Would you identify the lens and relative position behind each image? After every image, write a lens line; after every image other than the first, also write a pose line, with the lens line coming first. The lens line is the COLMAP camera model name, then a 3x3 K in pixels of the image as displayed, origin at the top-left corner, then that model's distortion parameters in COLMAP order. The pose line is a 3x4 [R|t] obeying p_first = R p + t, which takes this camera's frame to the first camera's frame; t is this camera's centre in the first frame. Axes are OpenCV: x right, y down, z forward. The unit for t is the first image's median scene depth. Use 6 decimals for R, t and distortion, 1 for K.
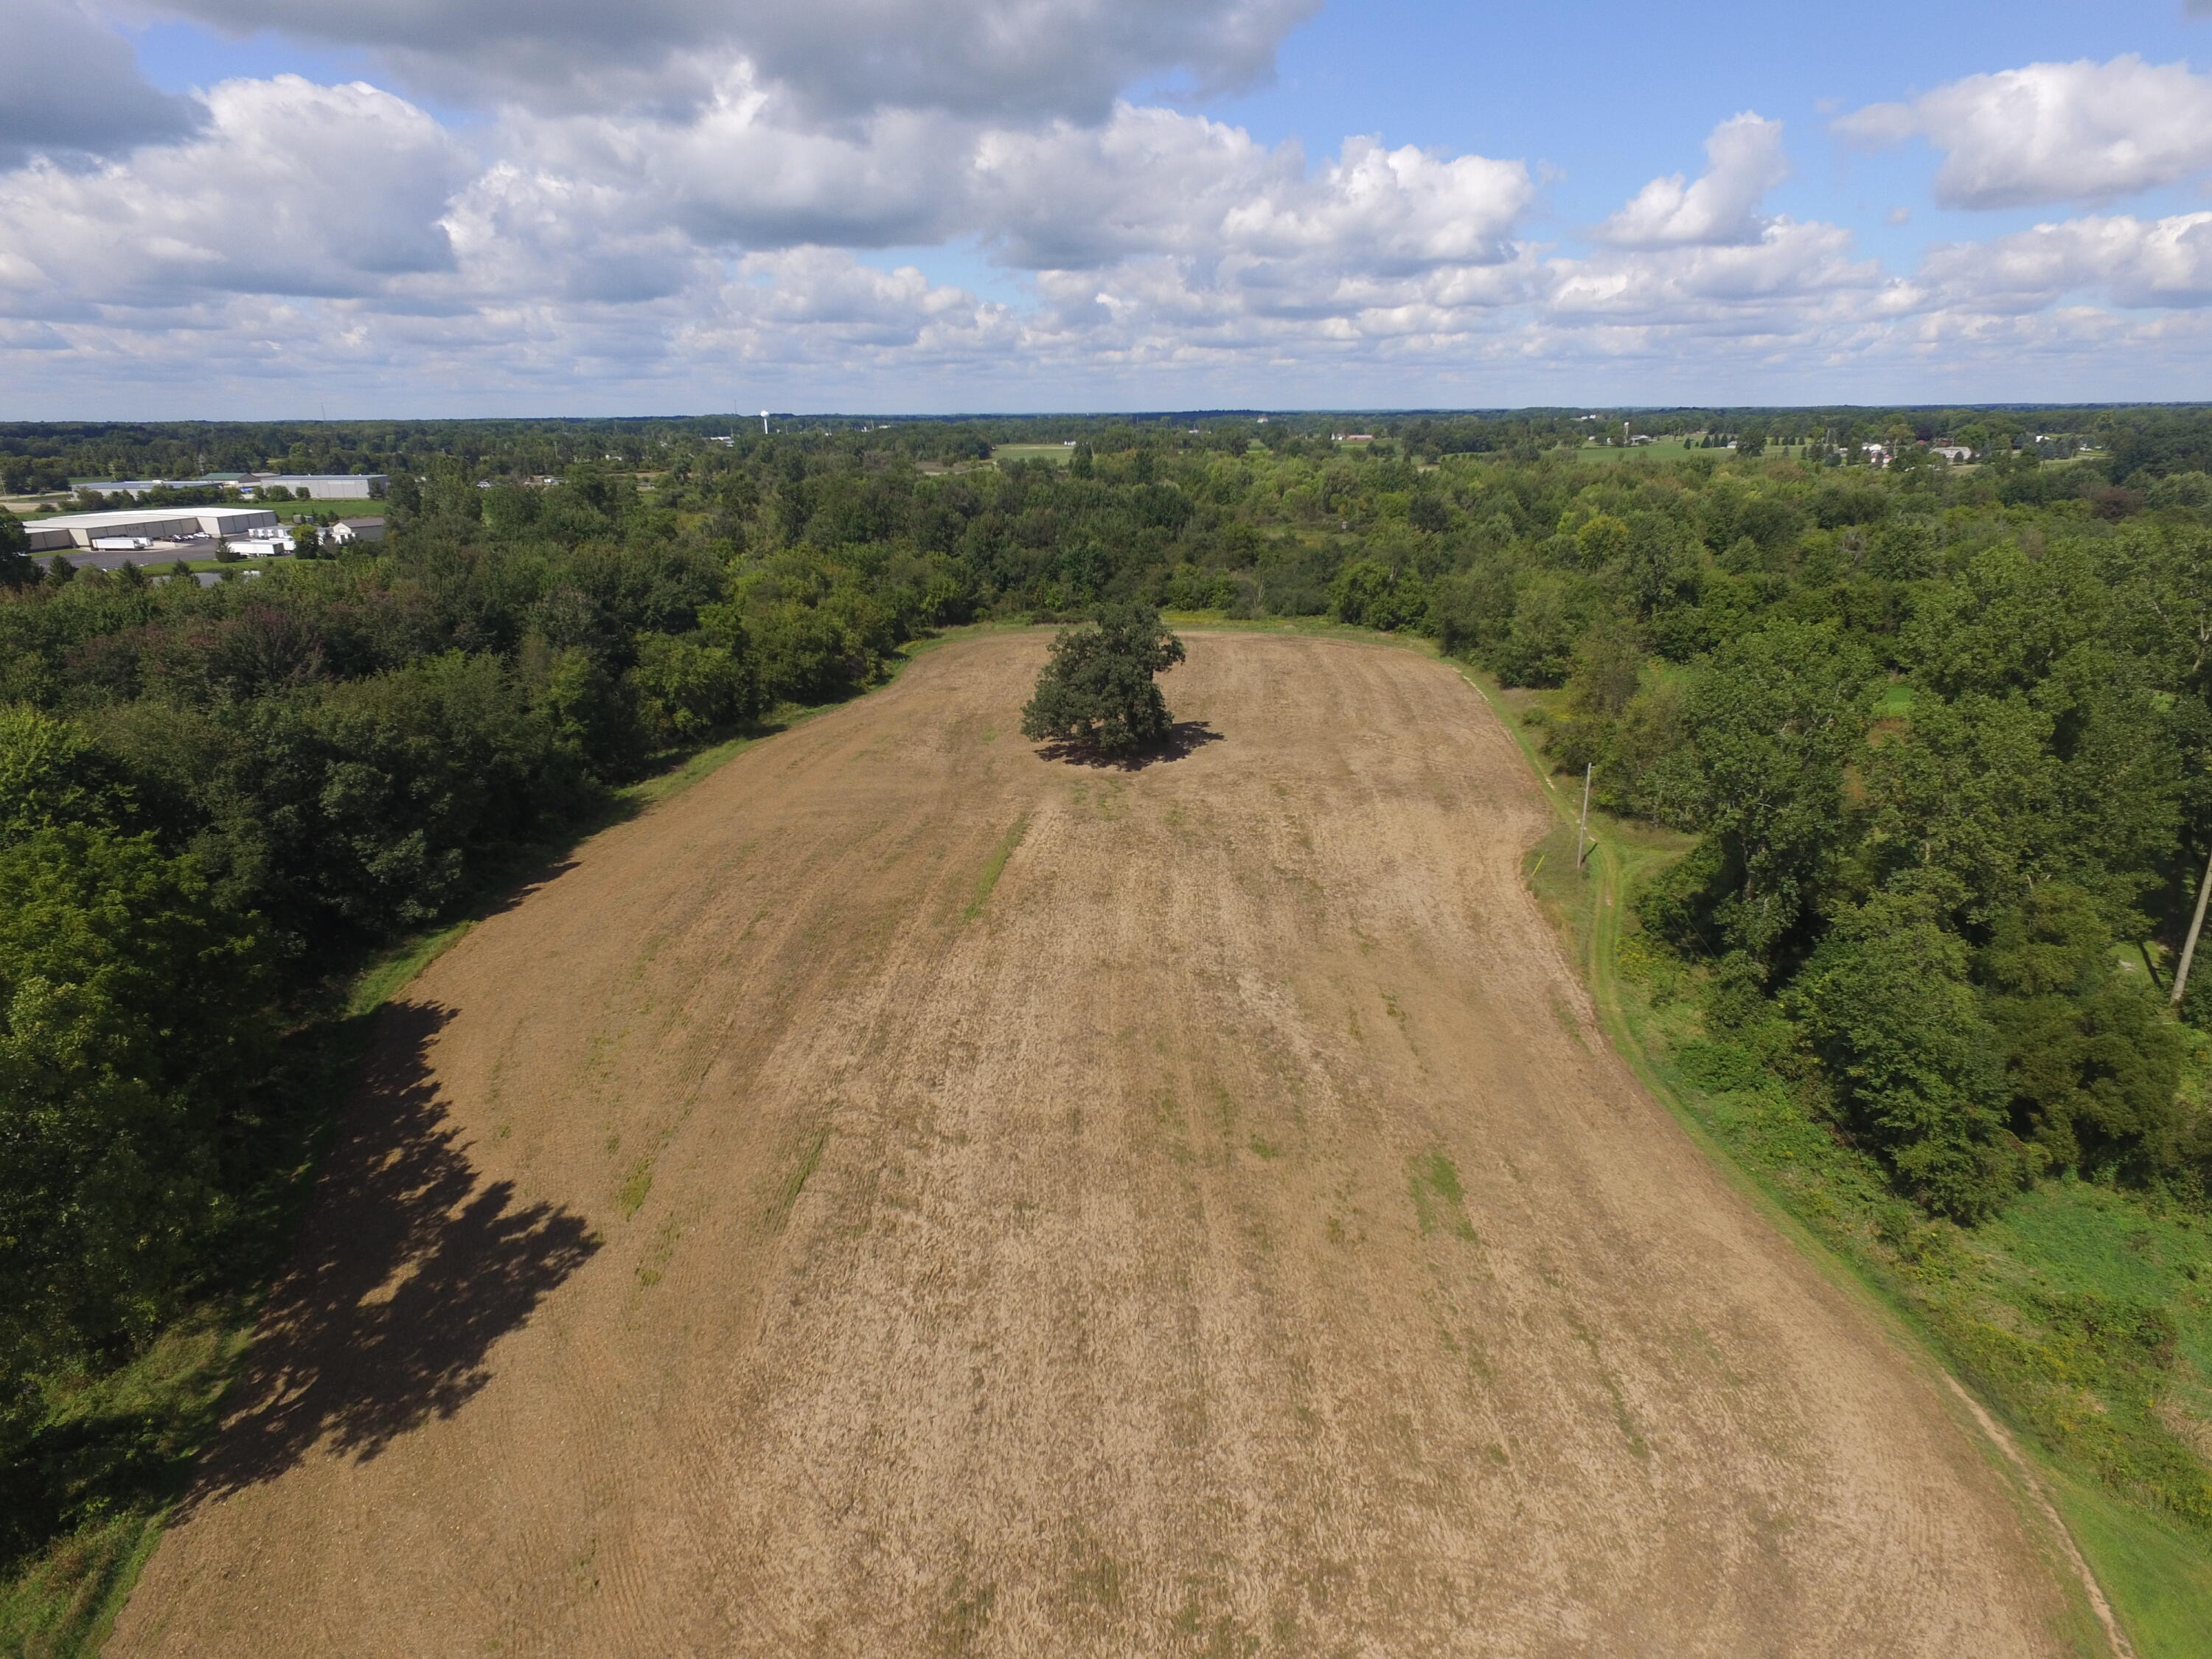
lens RADIAL K [[1284.8, 0, 1117.5], [0, 1284.8, 827.4], [0, 0, 1]] dist [-0.010383, 0.014022]
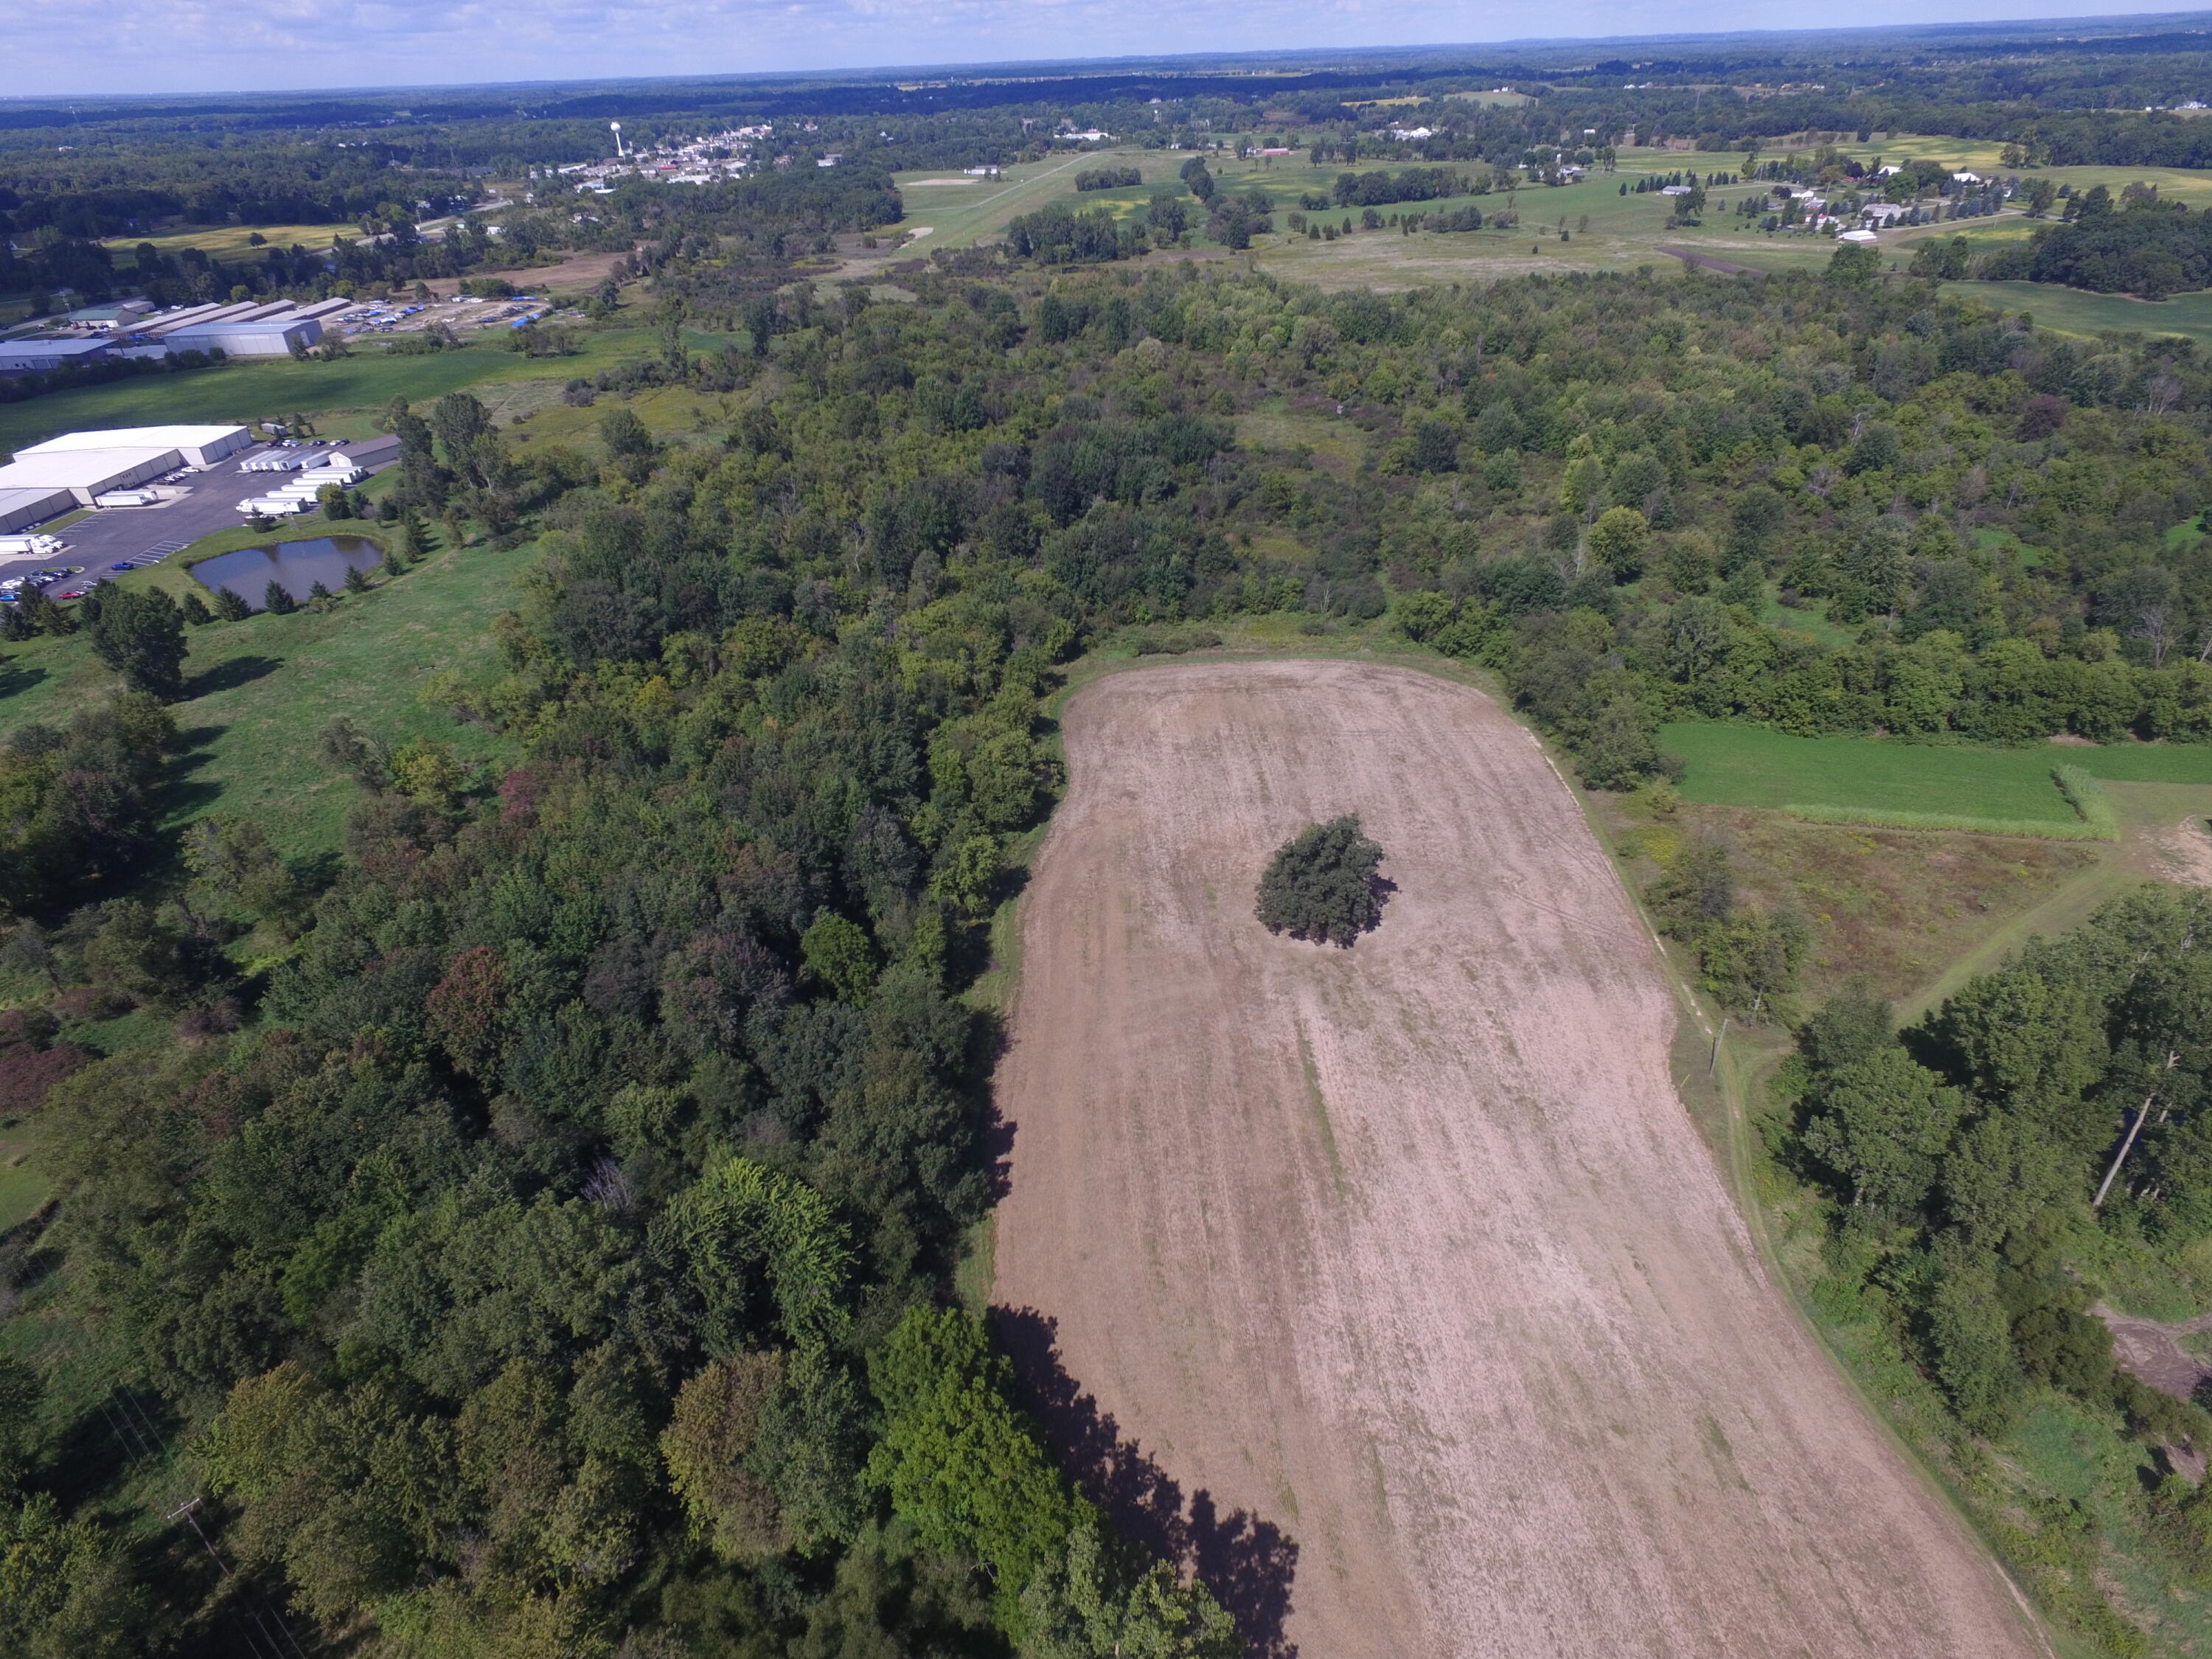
lens RADIAL K [[1284.8, 0, 1115.5], [0, 1284.8, 824.8], [0, 0, 1]] dist [-0.010383, 0.014022]
pose [[0.995275, -0.071013, 0.066223, -0.430070], [0.054281, 0.972396, 0.226934, -0.677067], [-0.080510, -0.222267, 0.971656, -0.330309]]
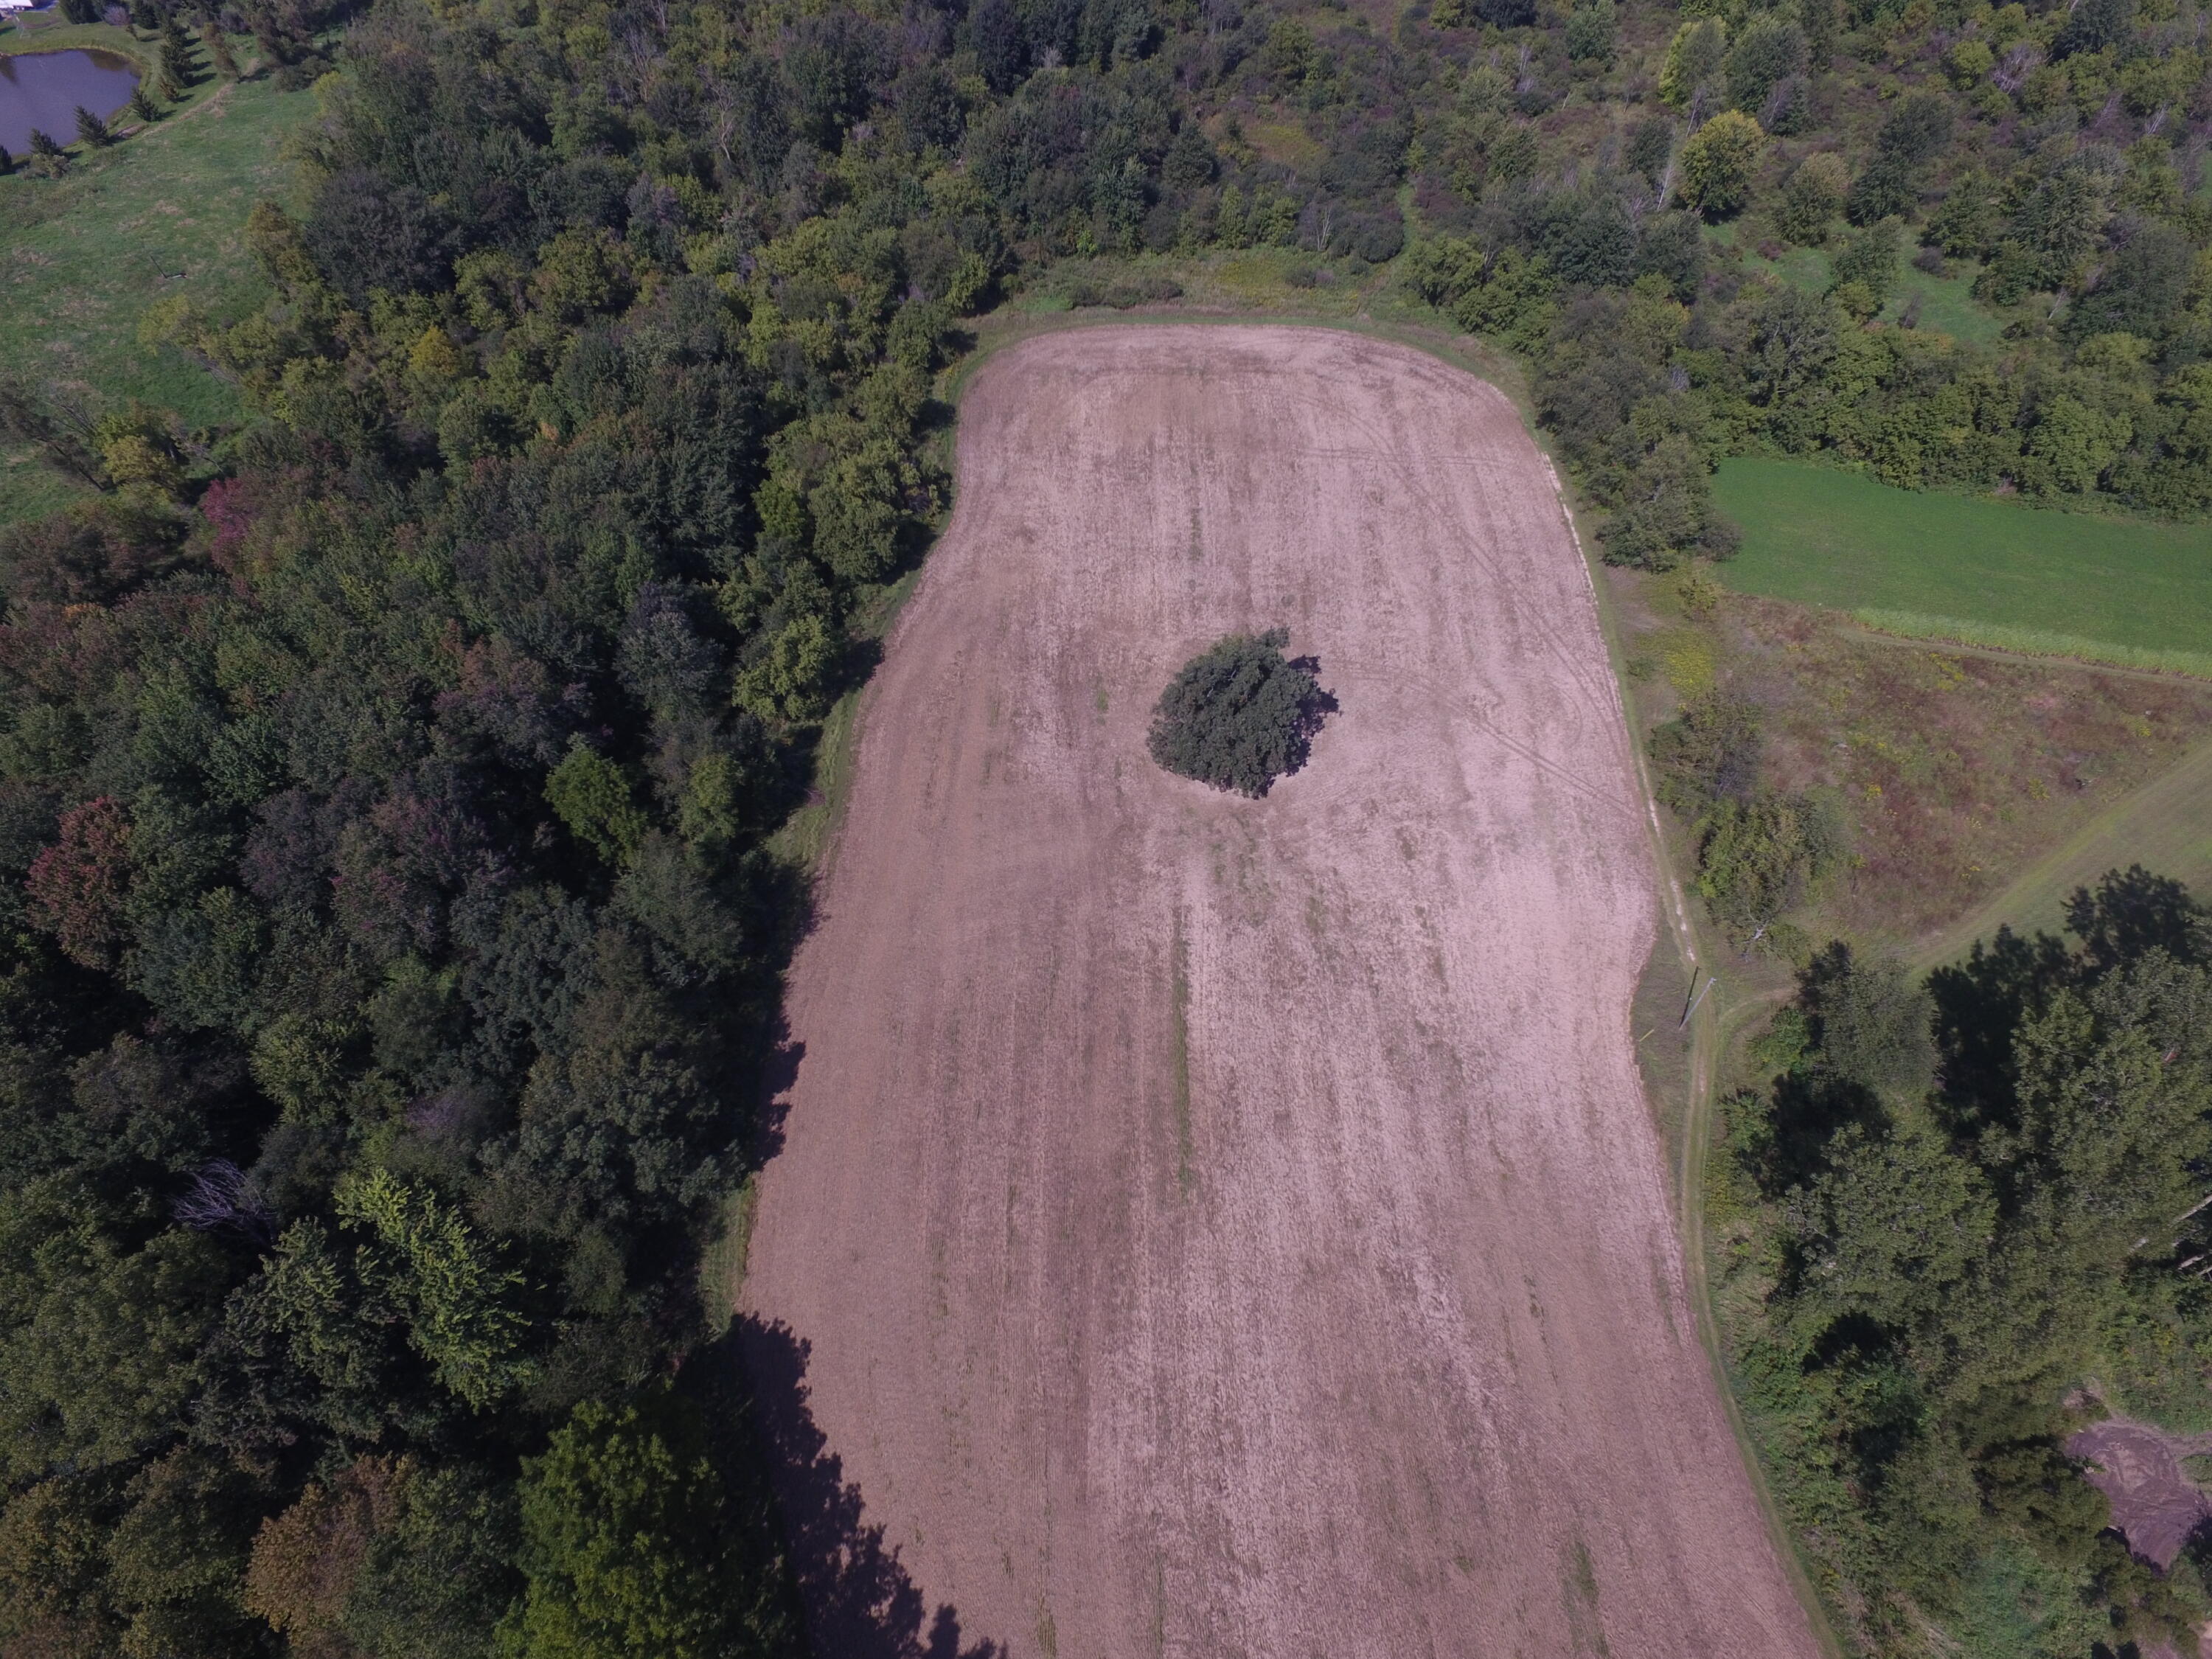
lens RADIAL K [[1284.8, 0, 1115.3], [0, 1284.8, 826.3], [0, 0, 1]] dist [-0.010383, 0.014022]
pose [[0.998703, -0.039883, 0.031641, -0.197351], [0.016553, 0.842140, 0.539006, -0.832187], [-0.048143, -0.537783, 0.841708, 0.162242]]
